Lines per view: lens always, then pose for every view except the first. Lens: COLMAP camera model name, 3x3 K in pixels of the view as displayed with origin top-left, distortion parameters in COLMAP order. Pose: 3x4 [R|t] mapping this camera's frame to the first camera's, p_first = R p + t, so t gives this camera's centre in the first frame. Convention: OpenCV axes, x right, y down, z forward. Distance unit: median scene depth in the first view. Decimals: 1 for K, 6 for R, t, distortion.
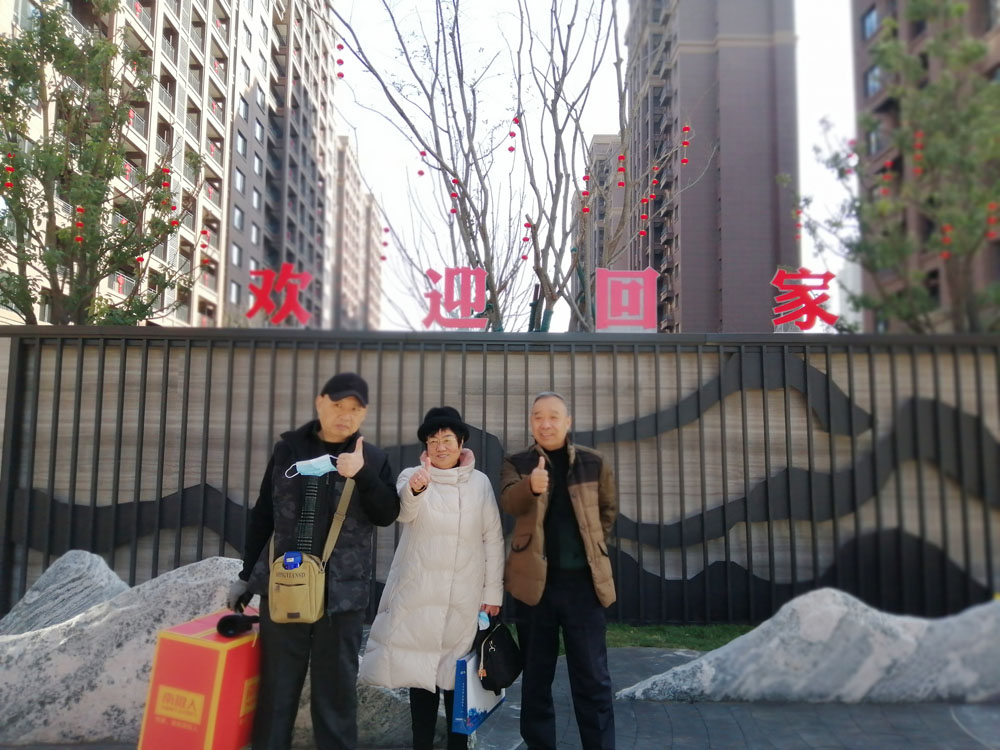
lens RADIAL K [[732.7, 0, 497.1], [0, 732.7, 410.5], [0, 0, 1]] dist [0.054317, -0.097654]
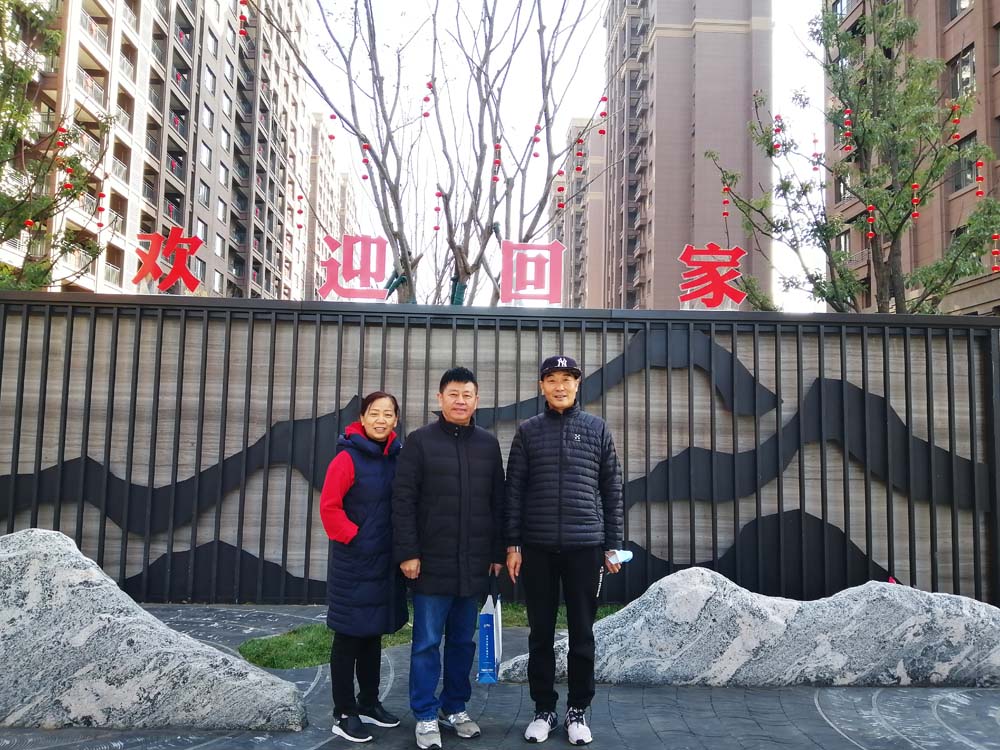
lens RADIAL K [[732.7, 0, 497.1], [0, 732.7, 410.5], [0, 0, 1]] dist [0.054317, -0.097654]
pose [[0.999481, 0.013510, 0.029245, 0.105927], [-0.014129, 0.999679, 0.021040, 0.011389], [-0.028951, -0.021442, 0.999351, 0.027428]]
